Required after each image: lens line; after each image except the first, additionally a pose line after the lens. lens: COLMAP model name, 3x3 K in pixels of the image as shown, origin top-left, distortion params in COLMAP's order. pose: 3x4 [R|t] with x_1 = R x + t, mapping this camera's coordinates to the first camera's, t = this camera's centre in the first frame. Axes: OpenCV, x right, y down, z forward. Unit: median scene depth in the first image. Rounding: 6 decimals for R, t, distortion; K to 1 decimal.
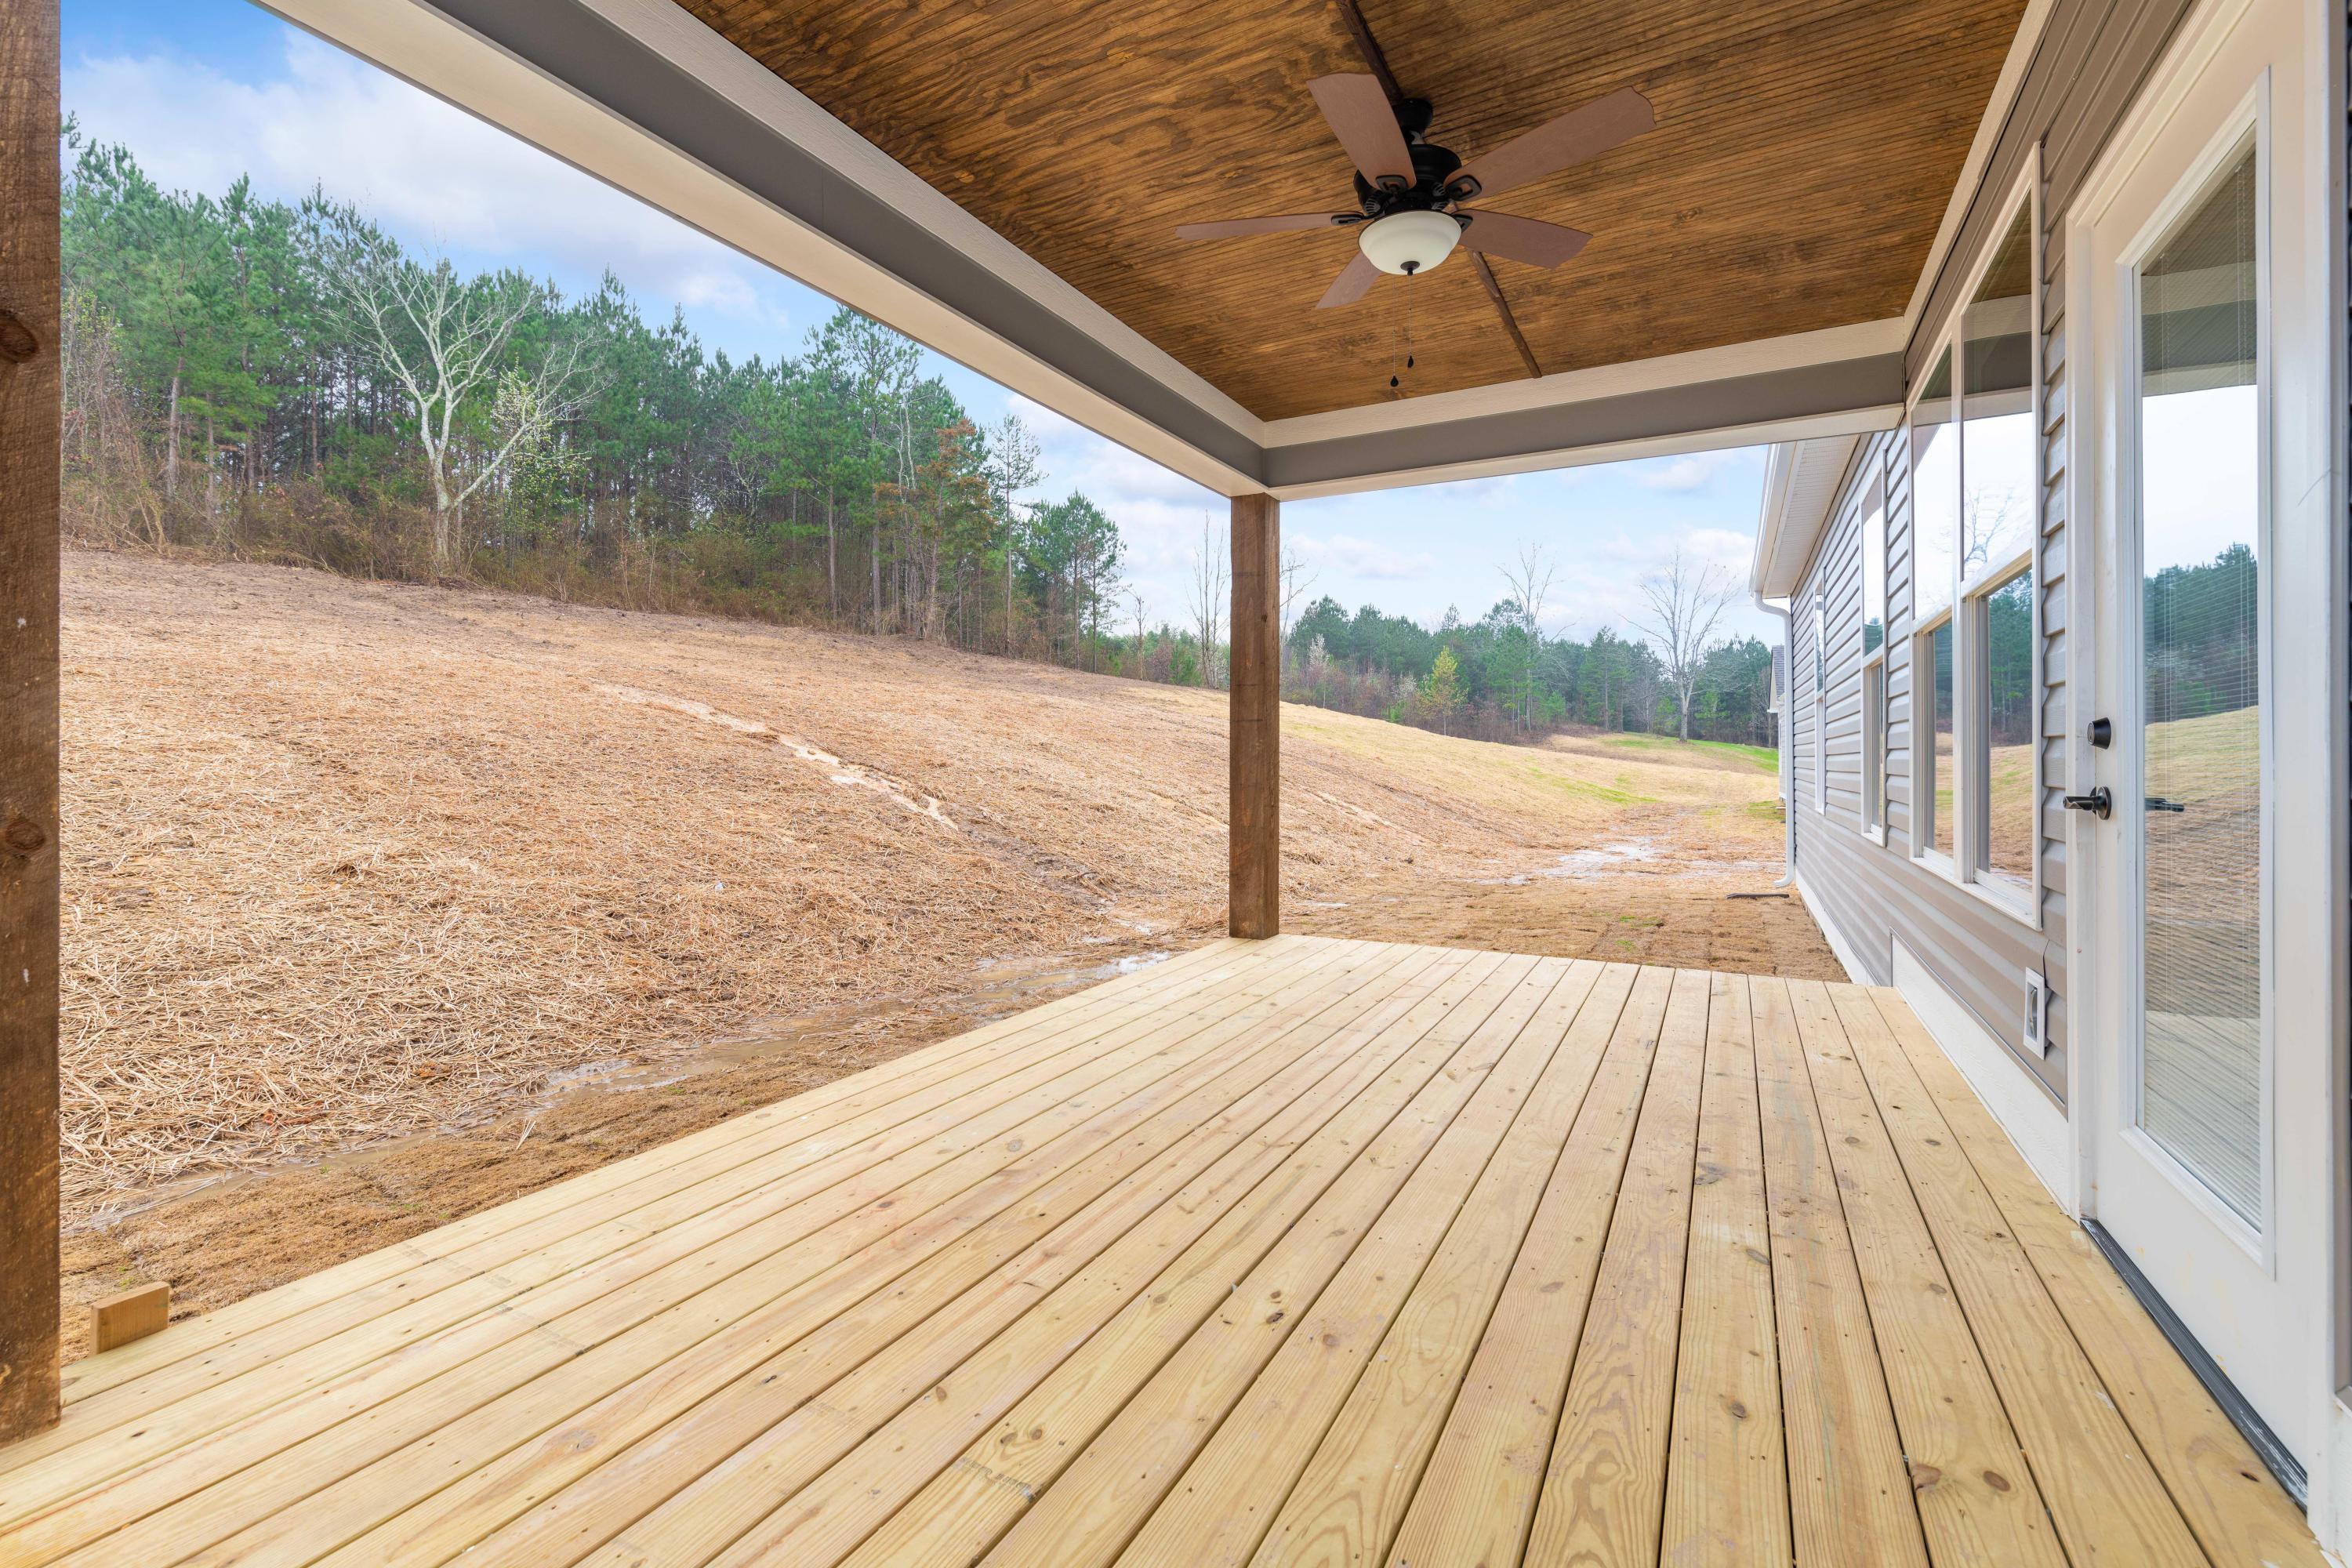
lens RADIAL K [[1023.8, 0, 1179.9], [0, 1023.8, 755.5], [0, 0, 1]] dist [0.000607, 0.000024]
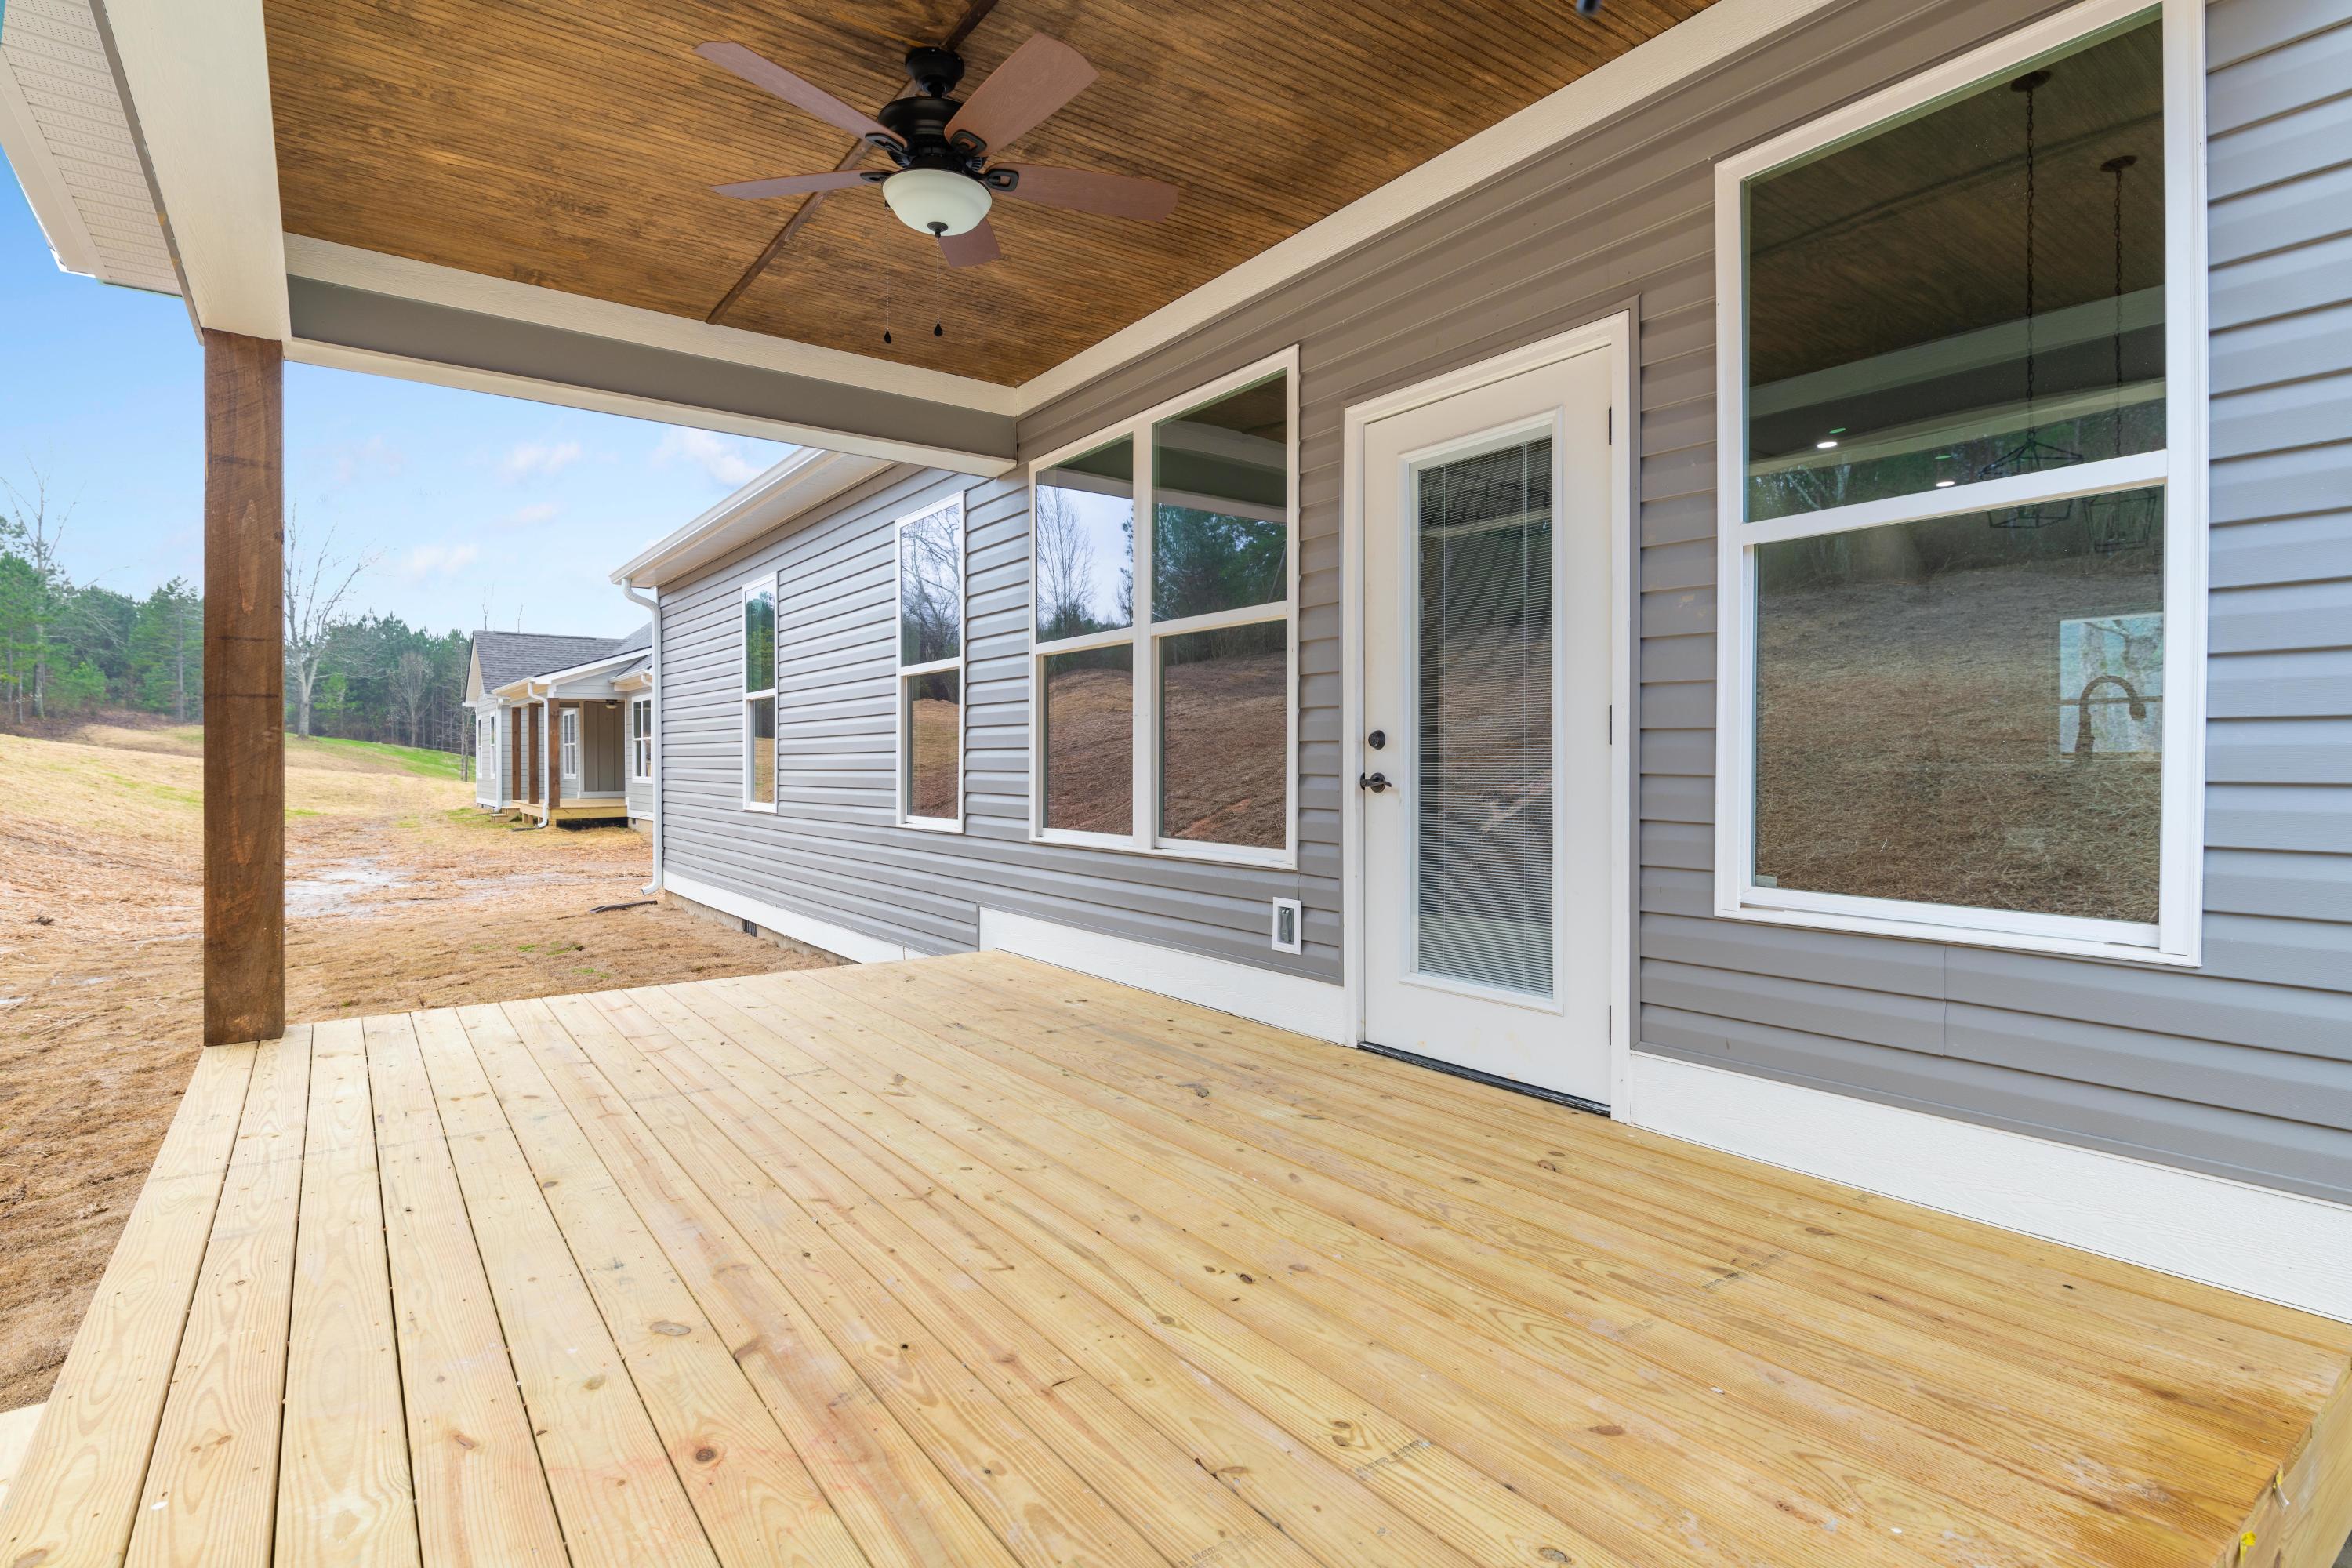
lens RADIAL K [[1160.0, 0, 1180.7], [0, 1160.0, 768.8], [0, 0, 1]] dist [0.000705, 0.000031]
pose [[0.435598, -0.006704, 0.900116, -0.540491], [-0.002871, 0.999957, 0.008837, 0.005004], [-0.900137, -0.006433, 0.435560, 0.287275]]
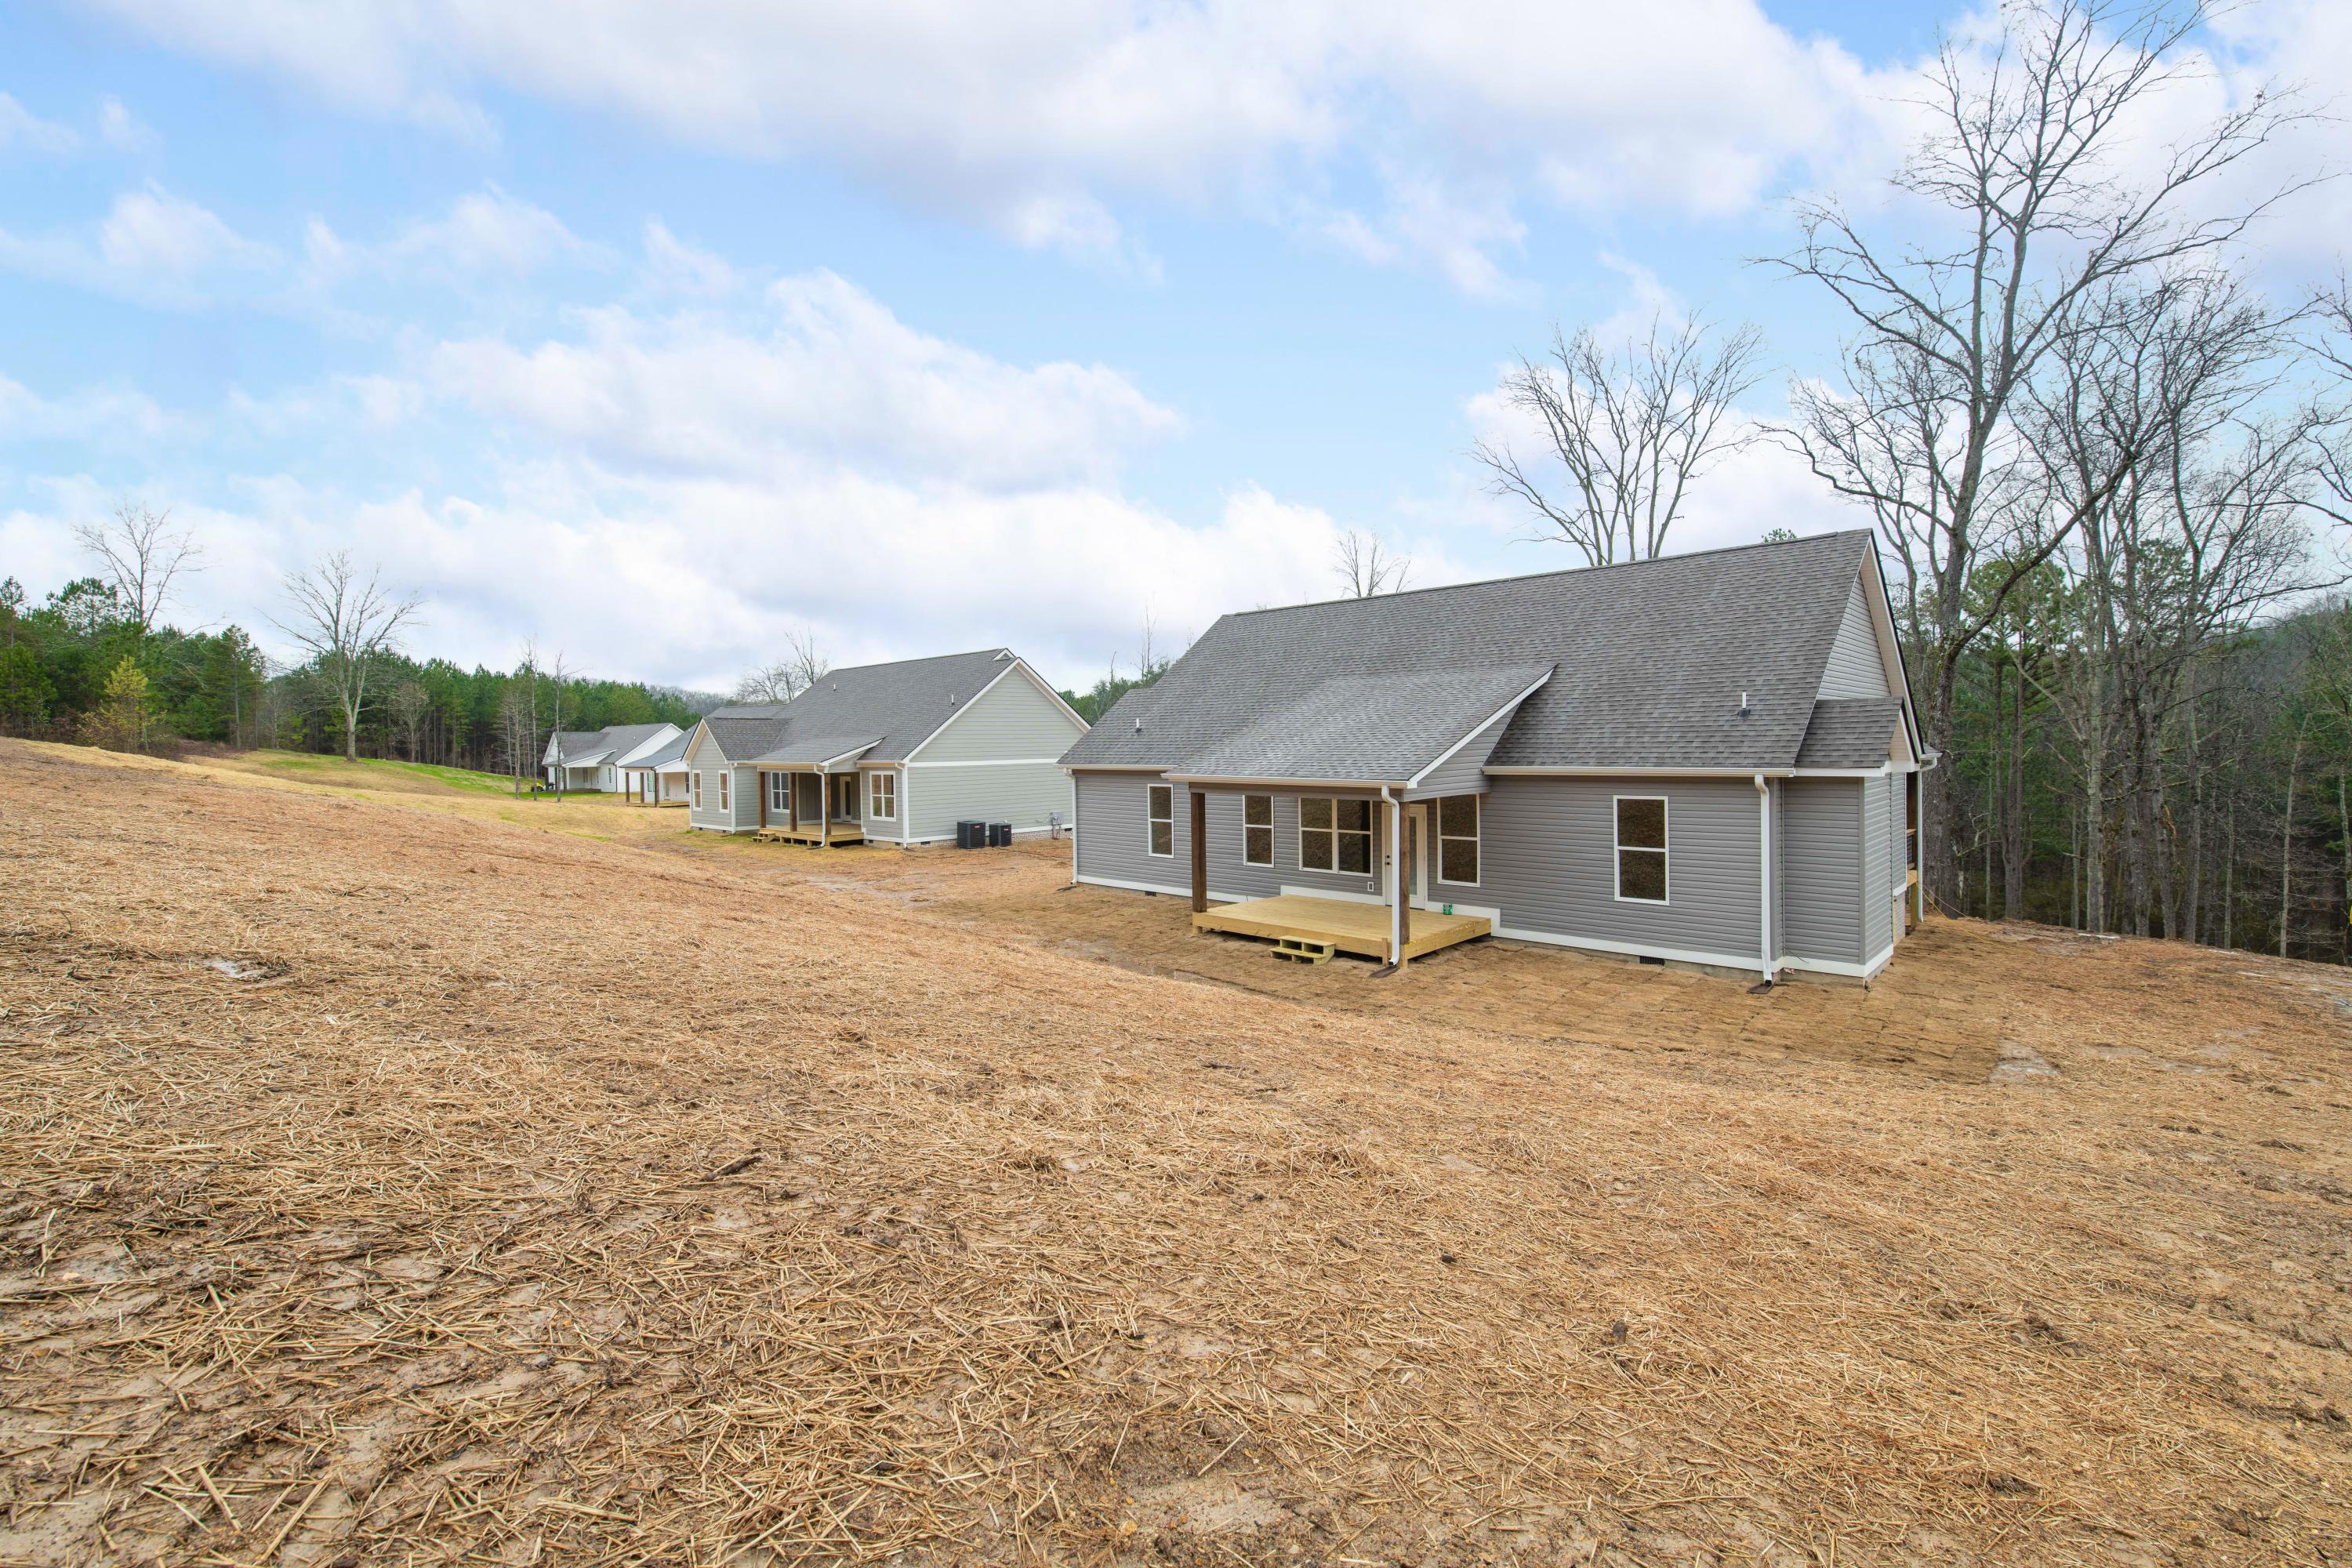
lens RADIAL K [[1004.3, 0, 1178.7], [0, 1004.3, 741.4], [0, 0, 1]] dist [-0.000396, 0.000005]
pose [[0.282627, 0.002117, 0.959228, -6.353461], [0.006576, 0.999970, -0.004144, -0.789127], [-0.959207, 0.007479, 0.282604, 0.065531]]
